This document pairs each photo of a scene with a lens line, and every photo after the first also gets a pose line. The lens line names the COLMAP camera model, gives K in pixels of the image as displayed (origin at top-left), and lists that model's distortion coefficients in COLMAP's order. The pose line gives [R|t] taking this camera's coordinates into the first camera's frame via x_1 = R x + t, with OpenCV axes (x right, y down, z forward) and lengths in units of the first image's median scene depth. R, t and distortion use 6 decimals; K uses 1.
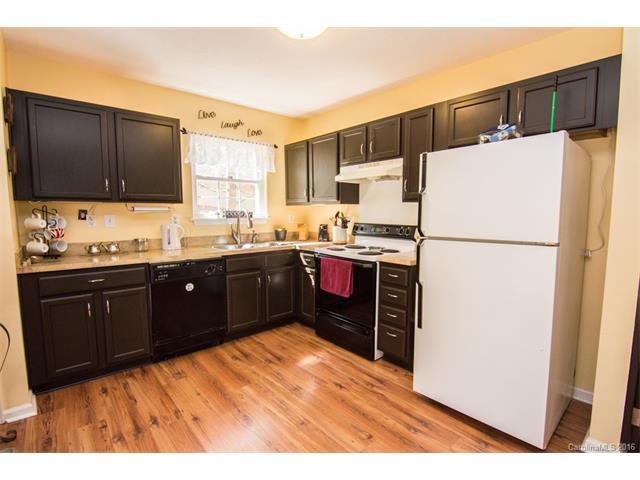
lens RADIAL K [[309.4, 0, 320.0], [0, 309.4, 238.6], [0, 0, 1]] dist [-0.003033, -0.002559]
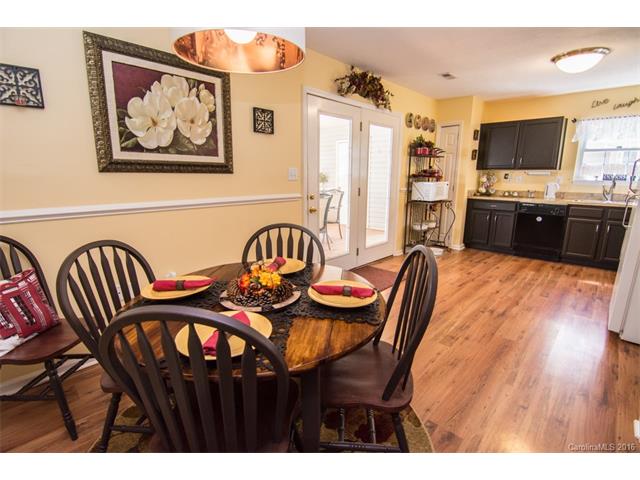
lens RADIAL K [[309.4, 0, 322.0], [0, 309.4, 238.6], [0, 0, 1]] dist [-0.003033, -0.002559]
pose [[0.076674, 0.202914, -0.976190, 1.179147], [-0.091626, 0.976363, 0.195754, 0.035284], [0.992837, 0.074436, 0.093454, -0.357102]]
